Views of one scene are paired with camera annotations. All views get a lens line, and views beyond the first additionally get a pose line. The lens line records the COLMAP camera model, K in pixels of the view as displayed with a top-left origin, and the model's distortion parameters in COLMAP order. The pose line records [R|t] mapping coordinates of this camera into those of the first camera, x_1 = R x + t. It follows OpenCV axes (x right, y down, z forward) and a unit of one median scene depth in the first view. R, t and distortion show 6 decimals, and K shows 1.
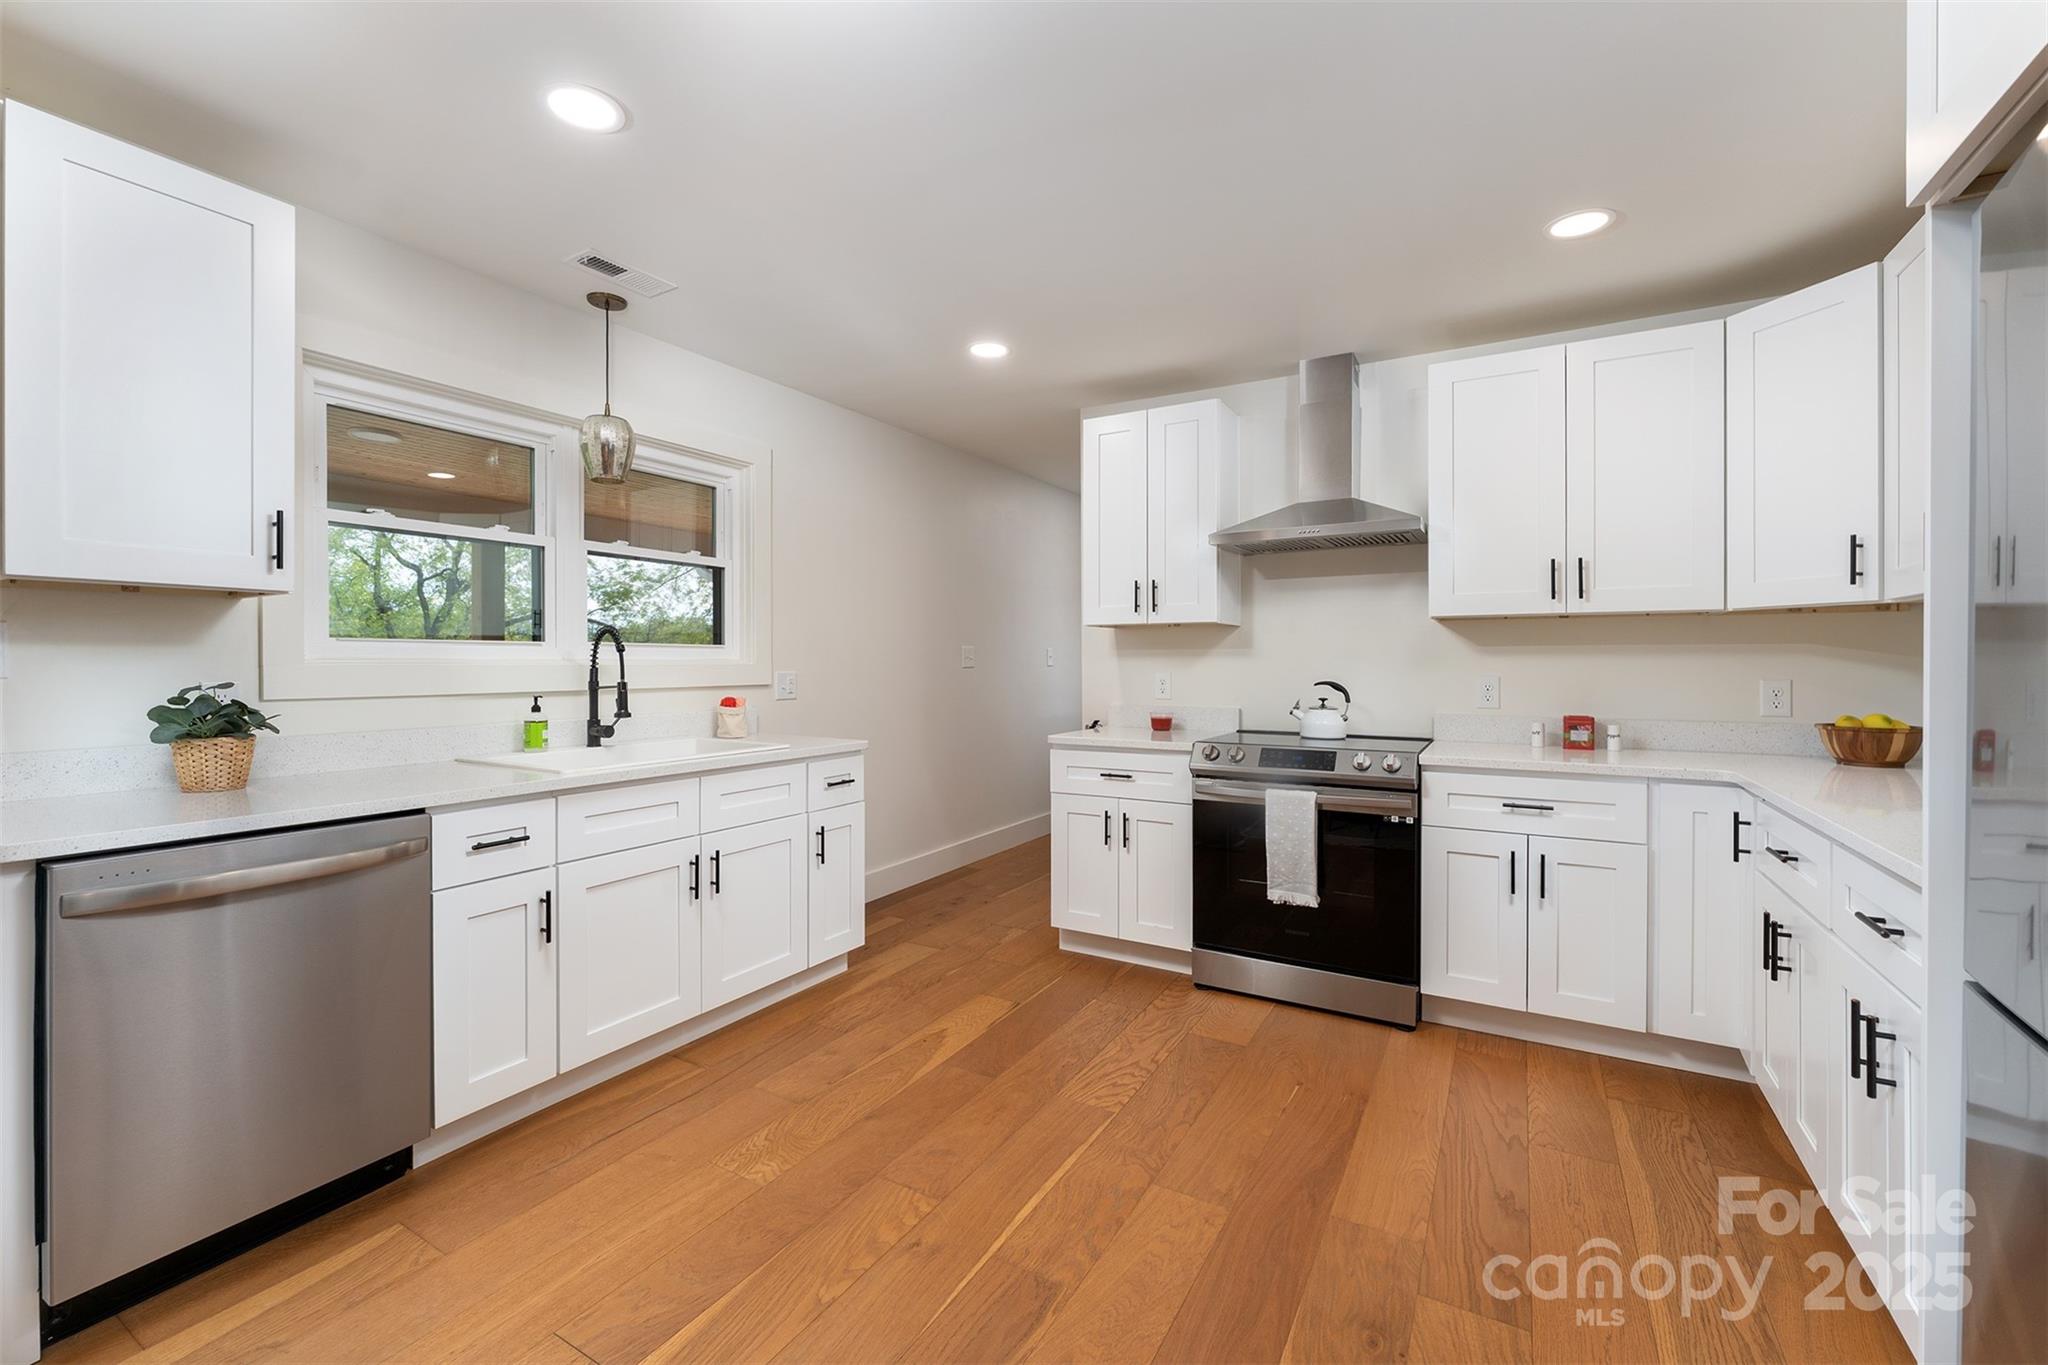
lens RADIAL K [[844.4, 0, 1024.0], [0, 844.4, 663.6], [0, 0, 1]] dist [-0.003830, 0.000645]
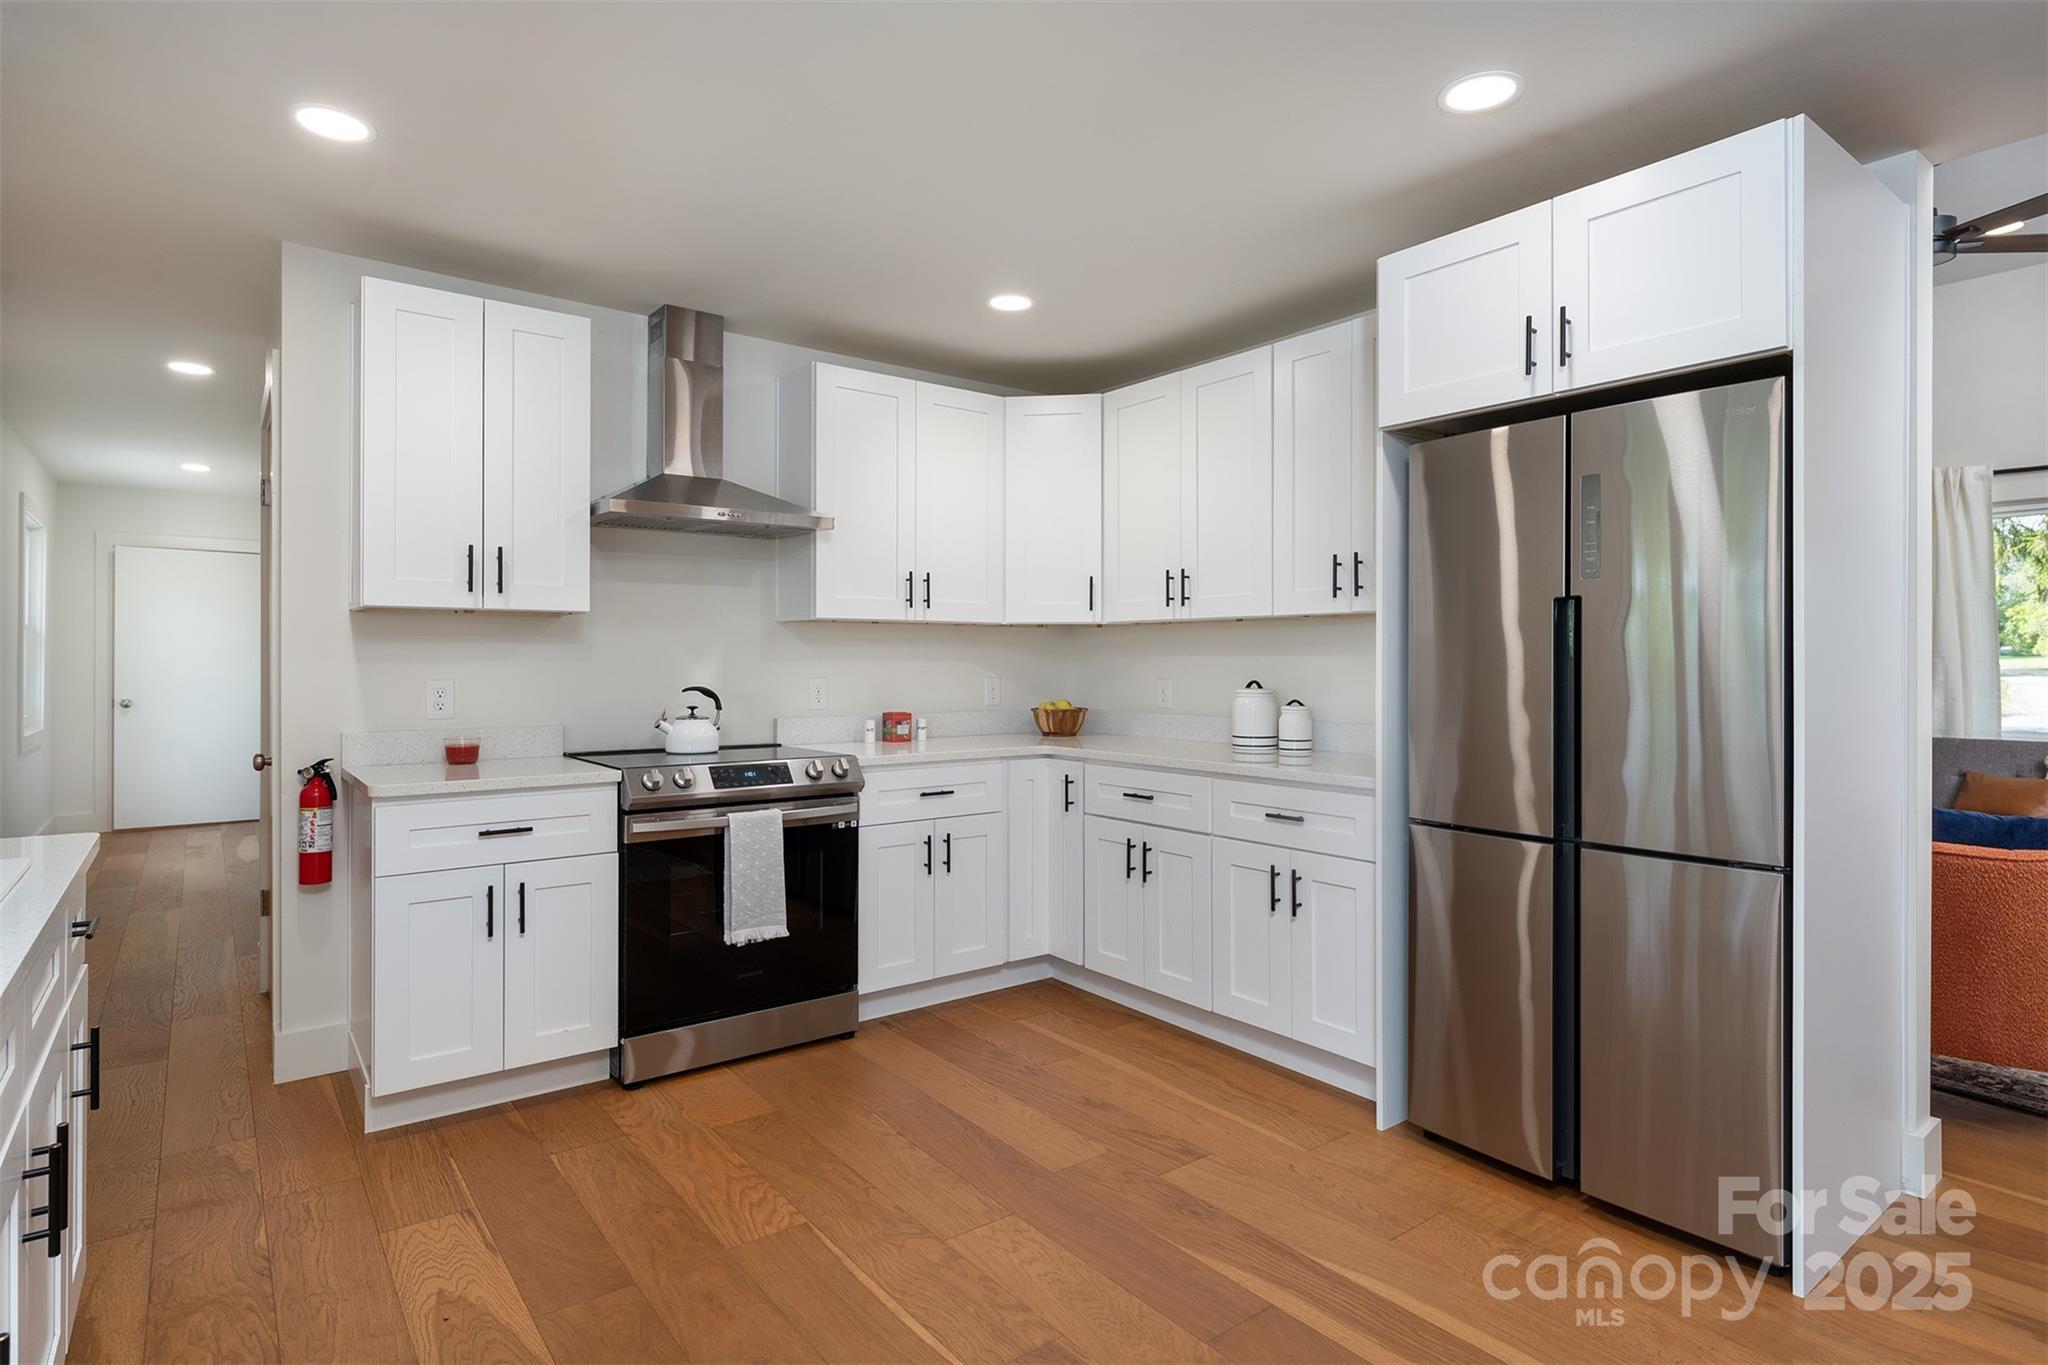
lens RADIAL K [[1057.4, 0, 994.8], [0, 1057.4, 658.6], [0, 0, 1]] dist [-0.006570, -0.000089]
pose [[0.391990, 0.003642, 0.919962, -0.592463], [0.002791, 0.999983, -0.005148, -0.001133], [-0.919965, 0.004586, 0.391973, 0.342528]]
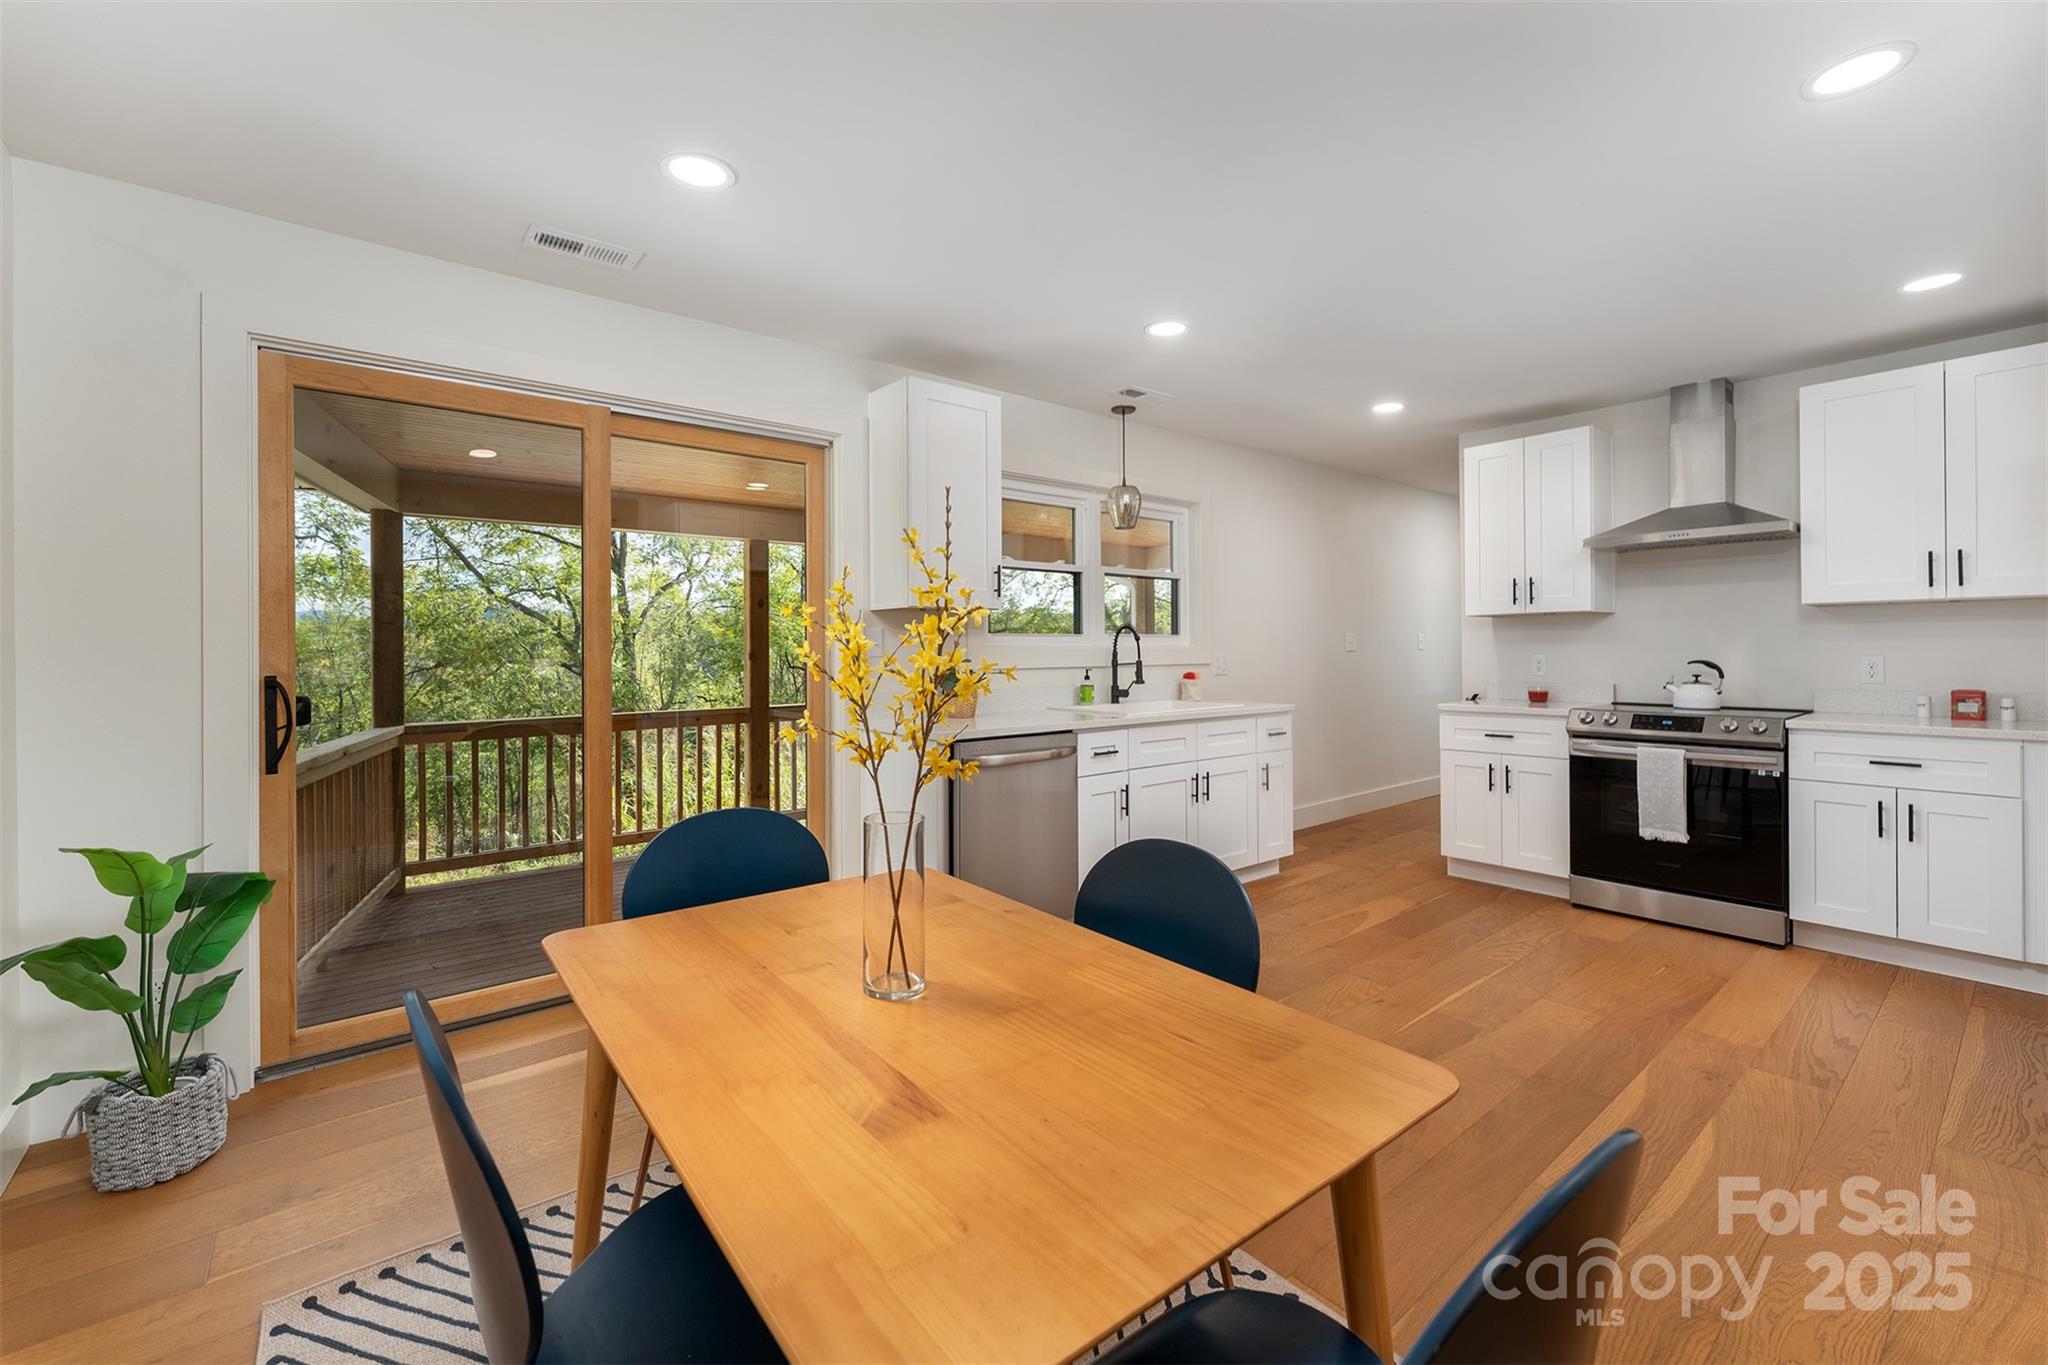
lens RADIAL K [[844.4, 0, 1049.8], [0, 844.4, 647.3], [0, 0, 1]] dist [-0.003830, 0.000645]
pose [[0.940241, -0.006802, -0.340442, -0.103514], [0.005702, 0.999975, -0.004230, 0.003520], [0.340462, 0.002036, 0.940256, -0.462577]]
